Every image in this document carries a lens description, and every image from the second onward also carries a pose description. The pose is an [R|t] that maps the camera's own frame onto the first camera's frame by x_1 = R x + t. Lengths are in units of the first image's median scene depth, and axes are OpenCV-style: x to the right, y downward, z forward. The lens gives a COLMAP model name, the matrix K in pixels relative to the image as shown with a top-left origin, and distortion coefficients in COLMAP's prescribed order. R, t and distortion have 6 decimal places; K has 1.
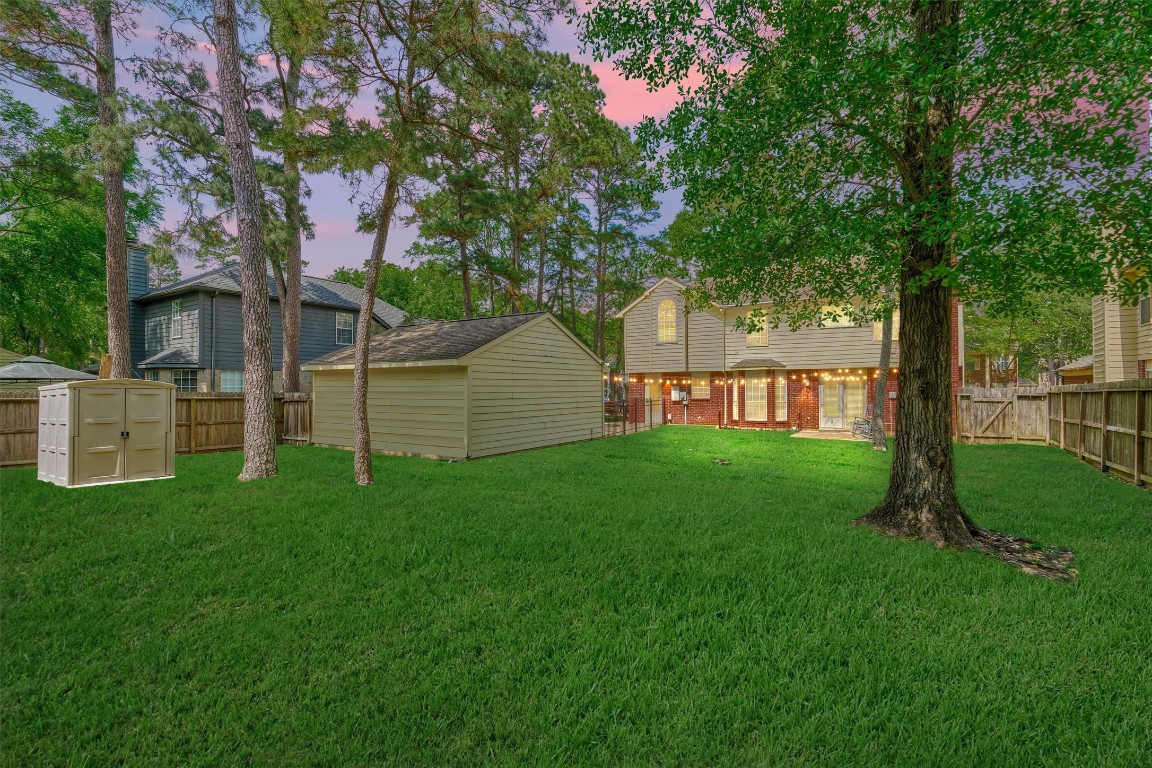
lens RADIAL K [[541.7, 0, 562.9], [0, 541.7, 386.5], [0, 0, 1]] dist [-0.012603, 0.000337]
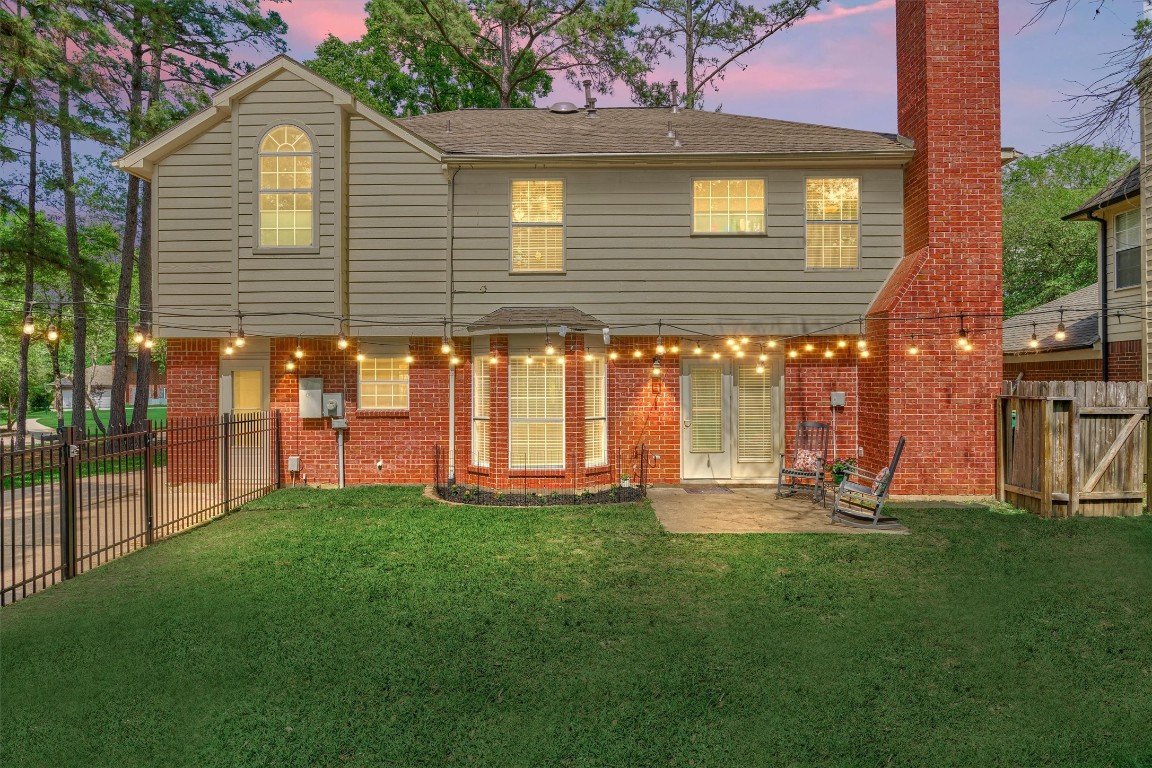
lens RADIAL K [[541.7, 0, 562.9], [0, 541.7, 386.5], [0, 0, 1]] dist [-0.012603, 0.000337]
pose [[0.824326, 0.007074, 0.566071, 0.150782], [-0.003851, 0.999969, -0.006889, 0.007853], [-0.566102, 0.003499, 0.824328, 0.646279]]
